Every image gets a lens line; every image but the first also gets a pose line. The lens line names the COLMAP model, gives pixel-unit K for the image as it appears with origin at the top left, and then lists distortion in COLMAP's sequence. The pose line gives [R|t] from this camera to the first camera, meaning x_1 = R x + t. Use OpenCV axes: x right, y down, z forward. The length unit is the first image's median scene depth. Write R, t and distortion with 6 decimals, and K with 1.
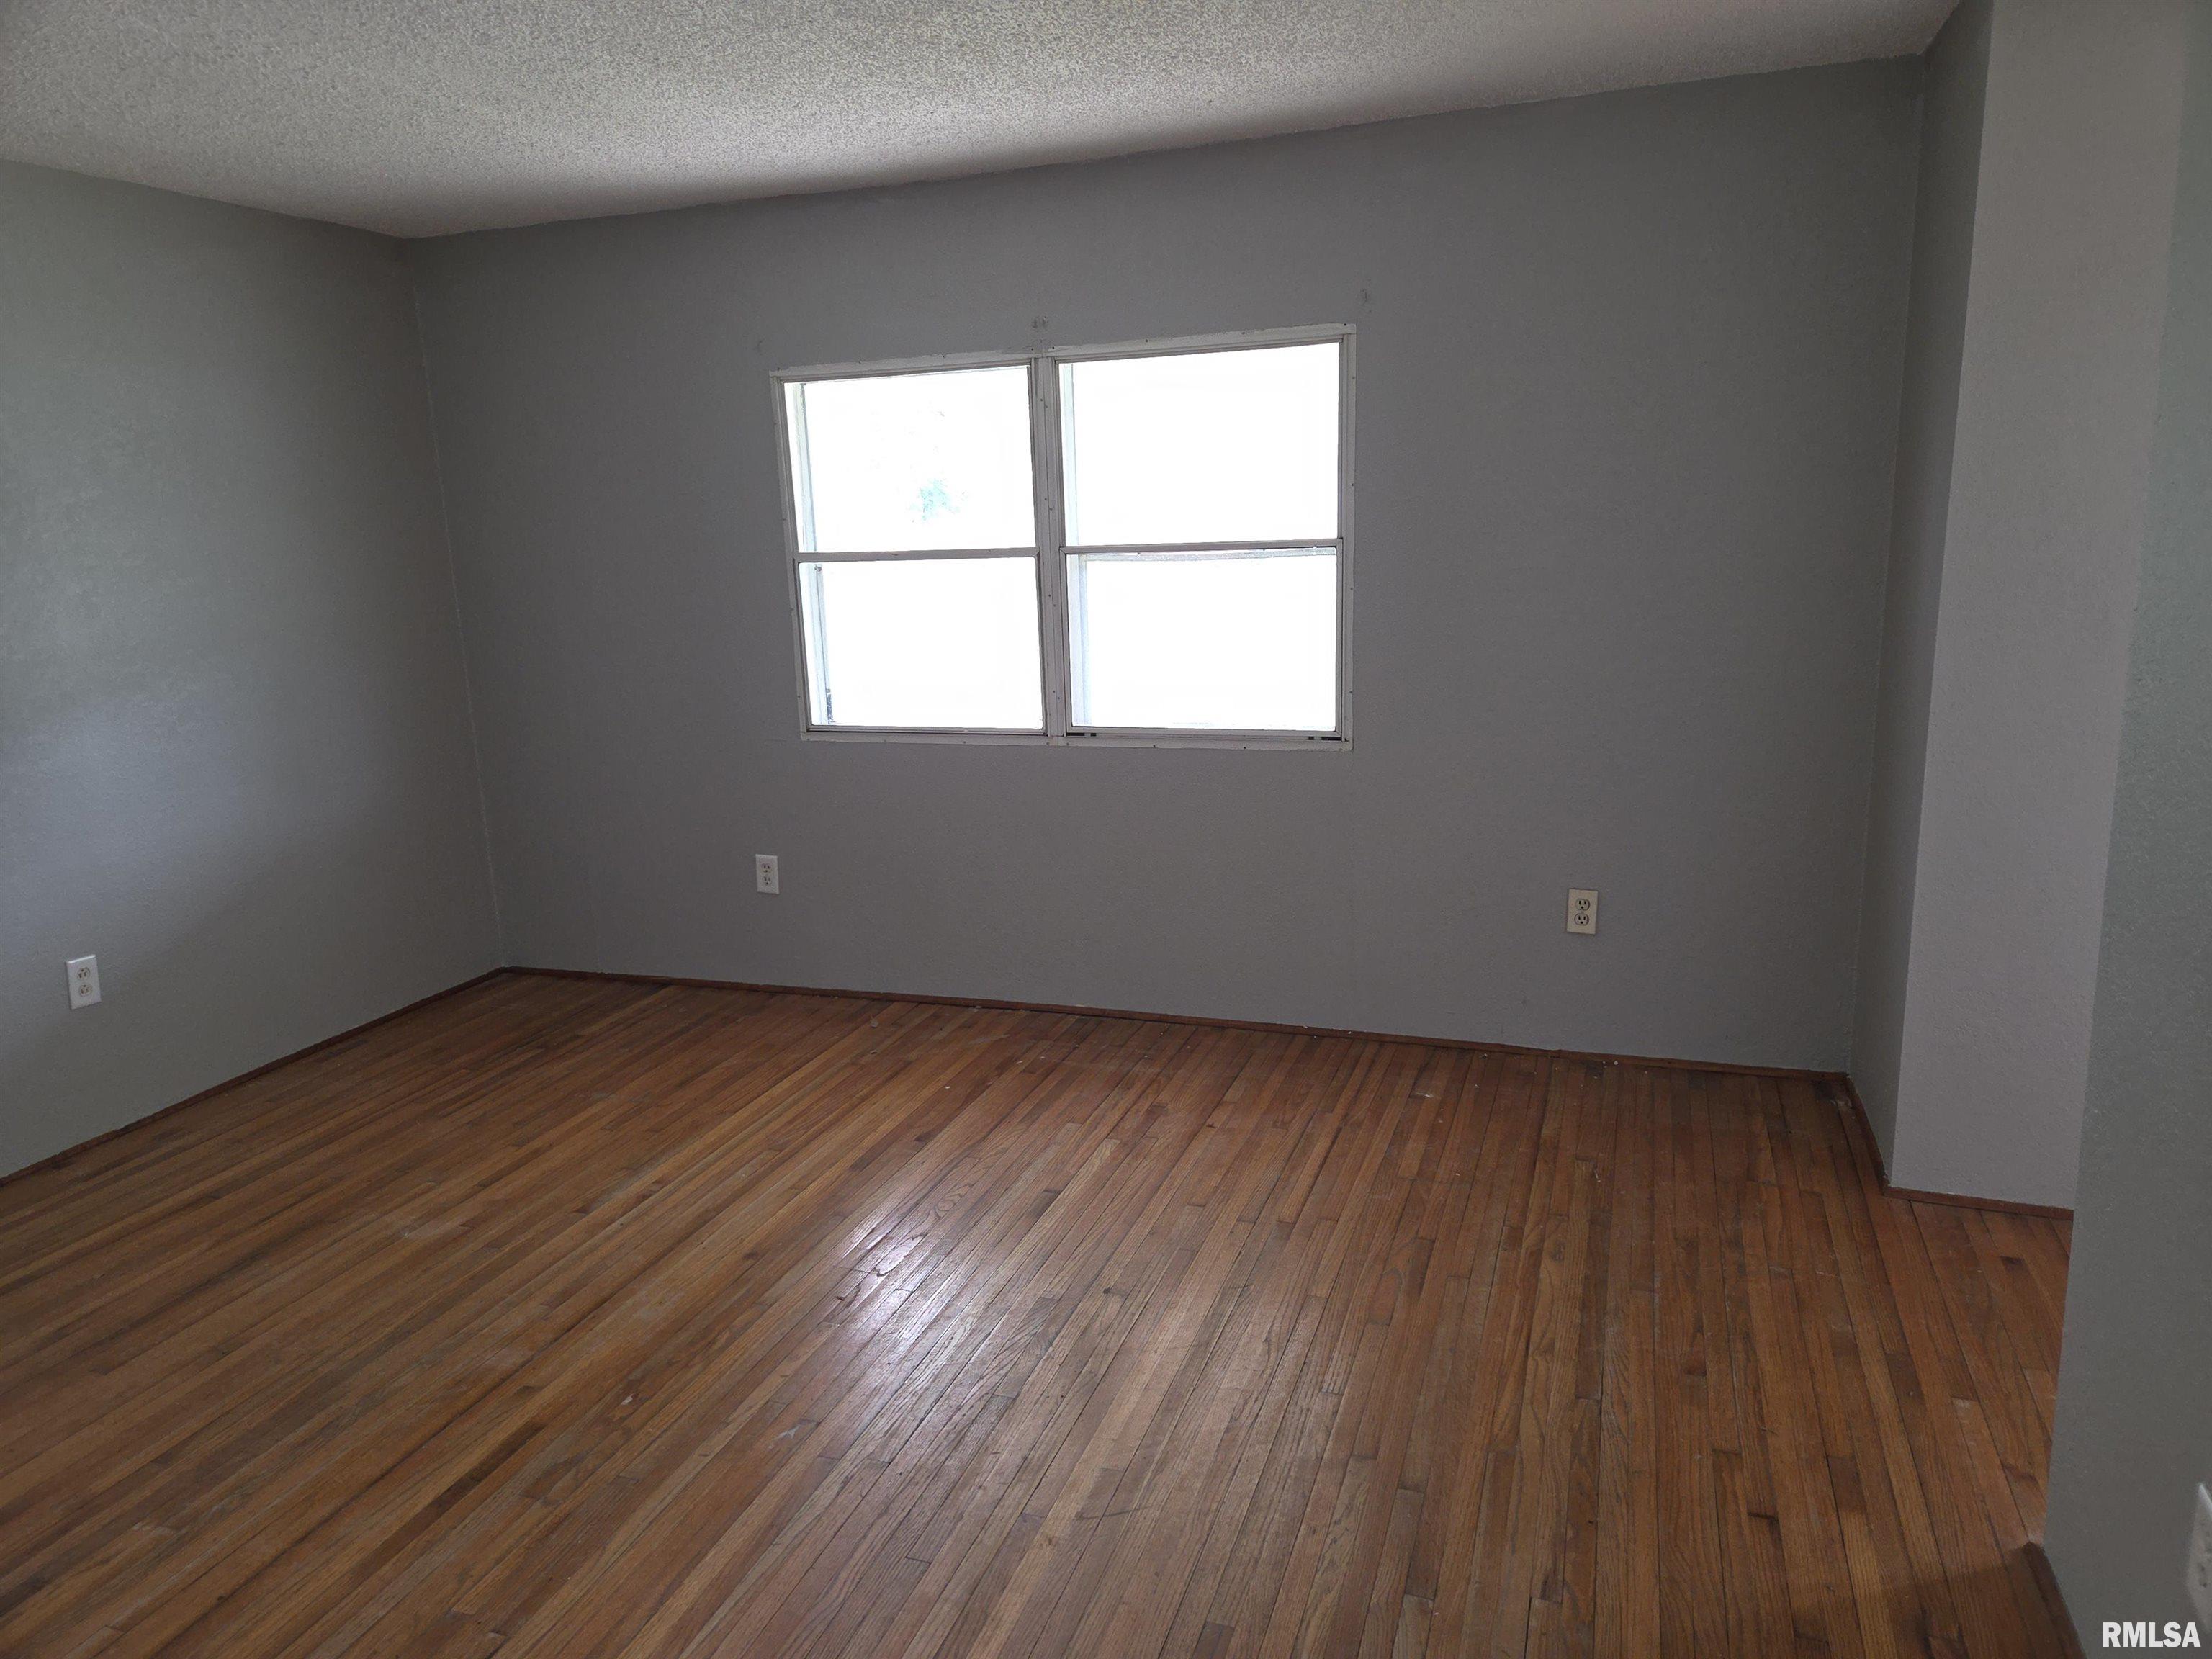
lens RADIAL K [[1462.7, 0, 1098.8], [0, 1462.7, 829.8], [0, 0, 1]] dist [0.035227, -0.024859]
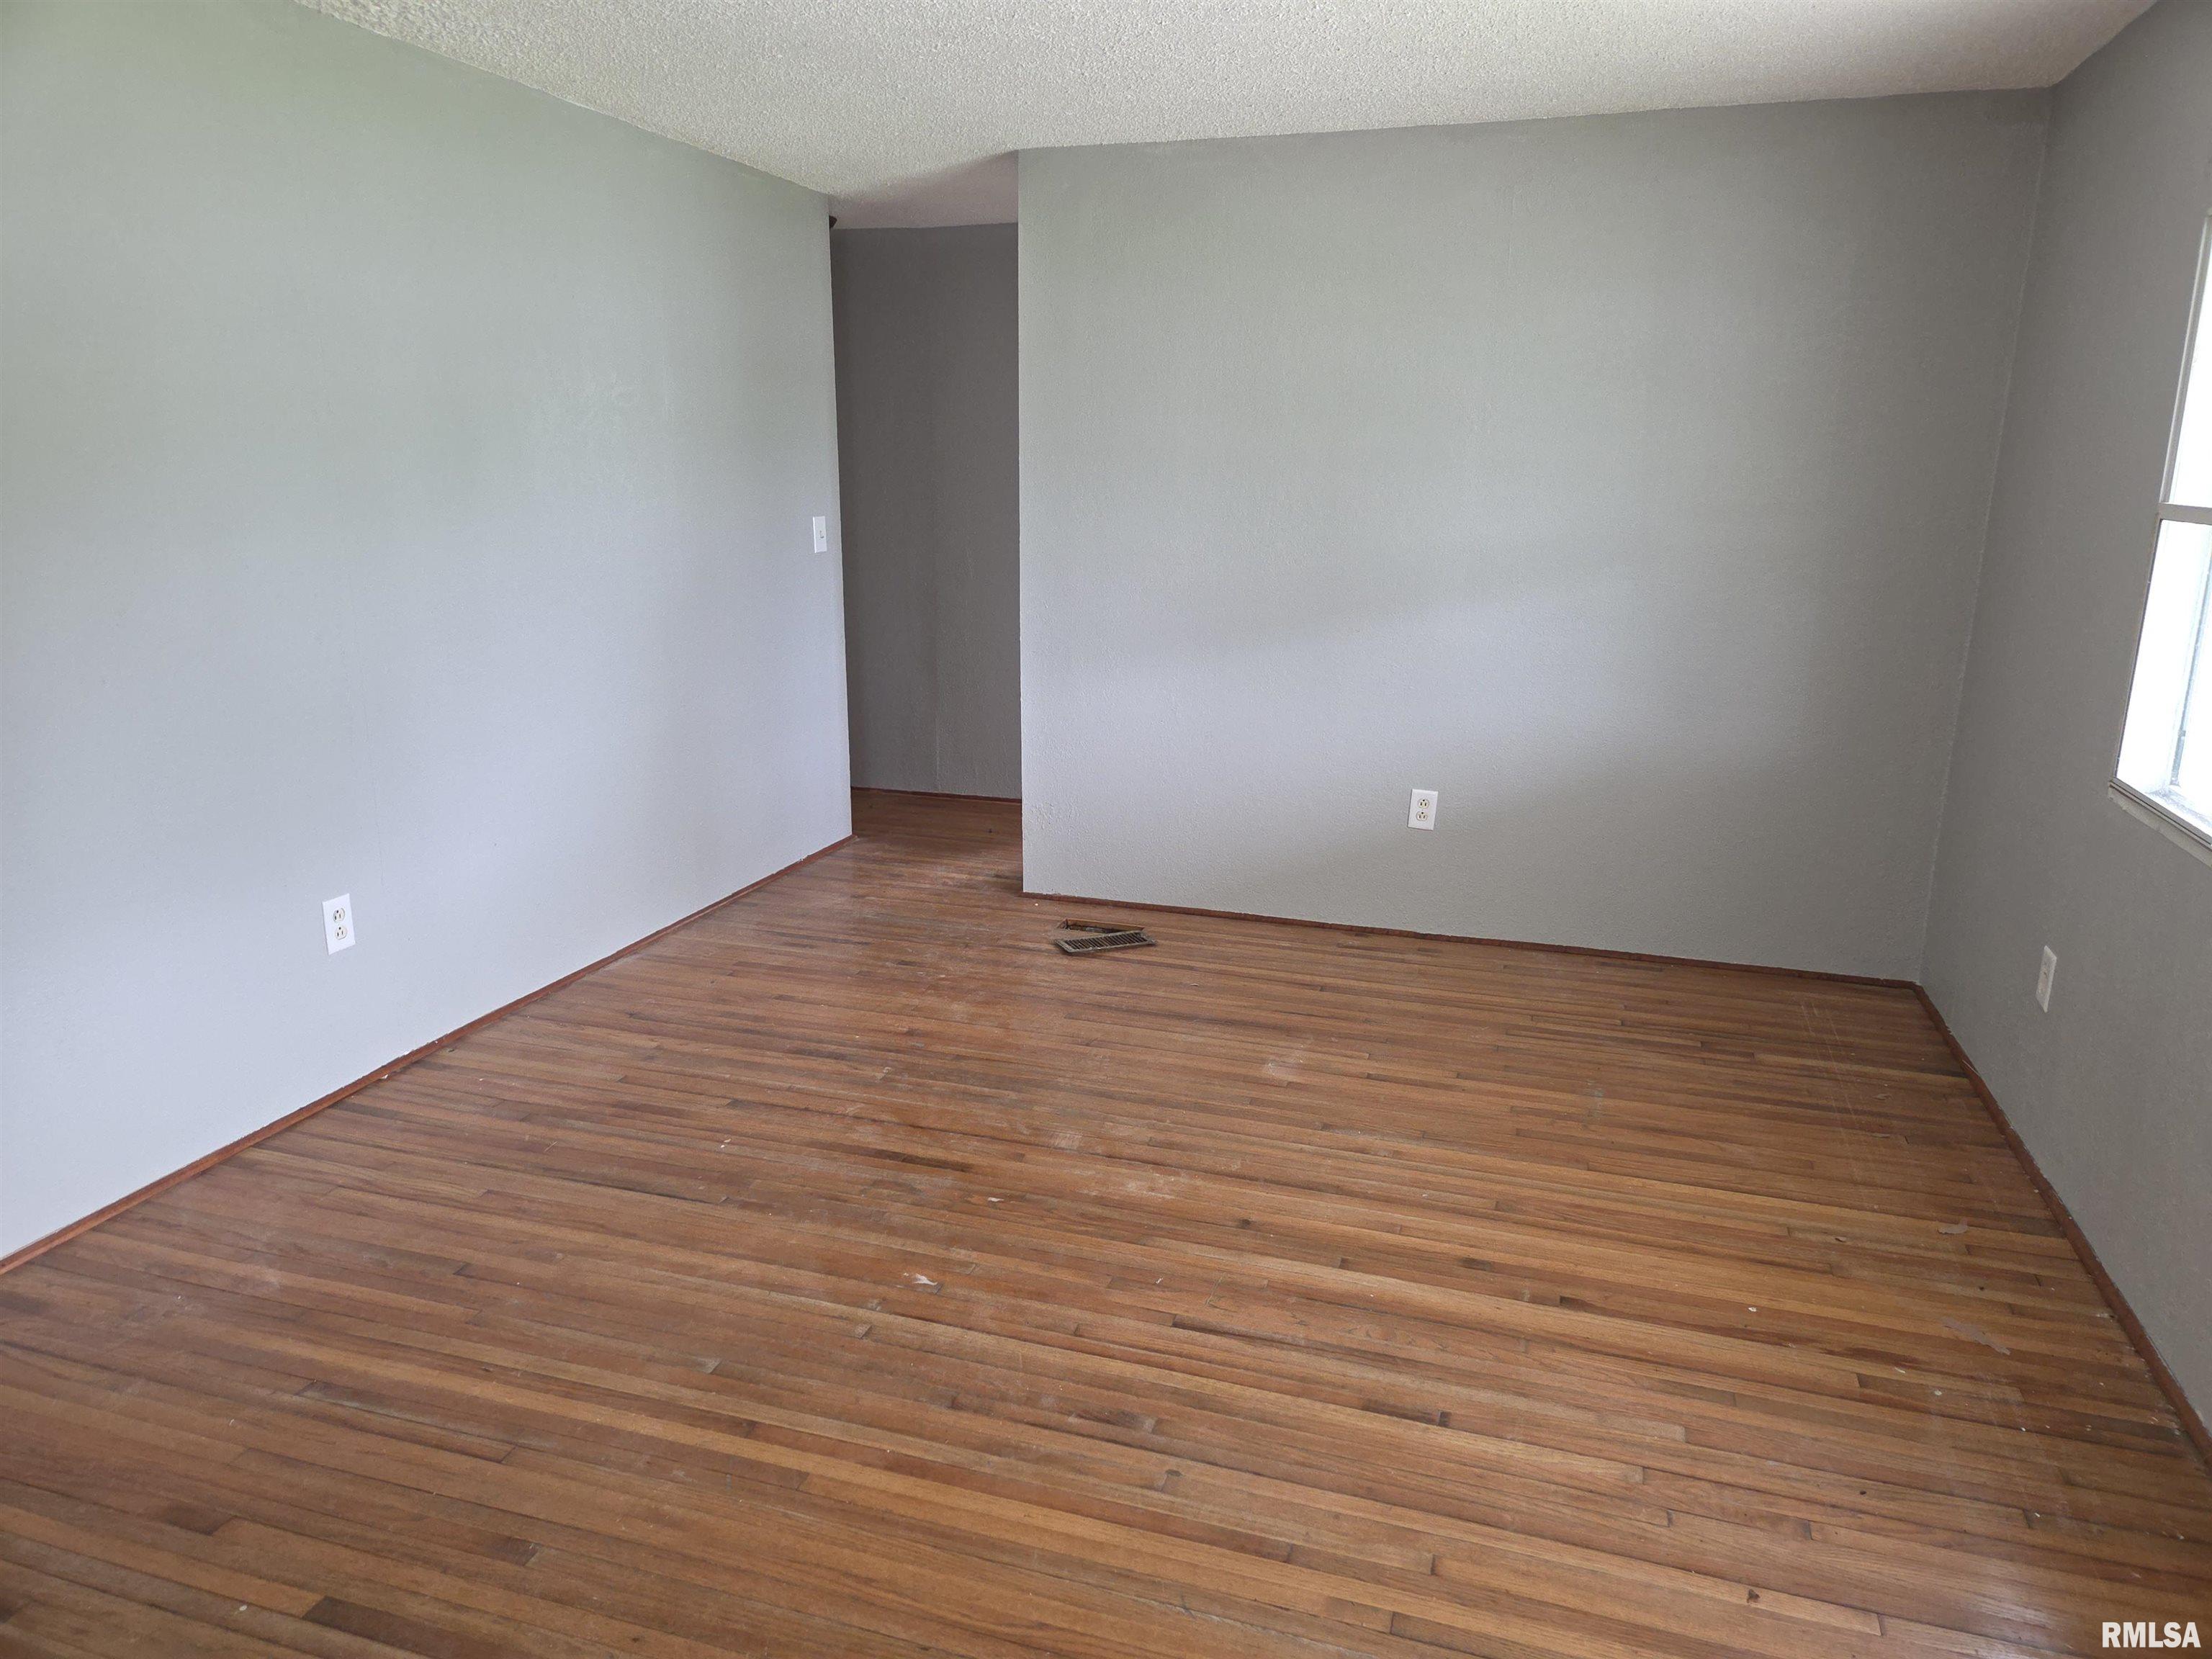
lens RADIAL K [[1462.7, 0, 1120.1], [0, 1462.7, 819.1], [0, 0, 1]] dist [0.035227, -0.024859]
pose [[0.032278, 0.269663, -0.962414, 0.500406], [-0.221664, 0.940867, 0.256191, -0.150705], [0.974589, 0.205063, 0.090143, 0.644914]]
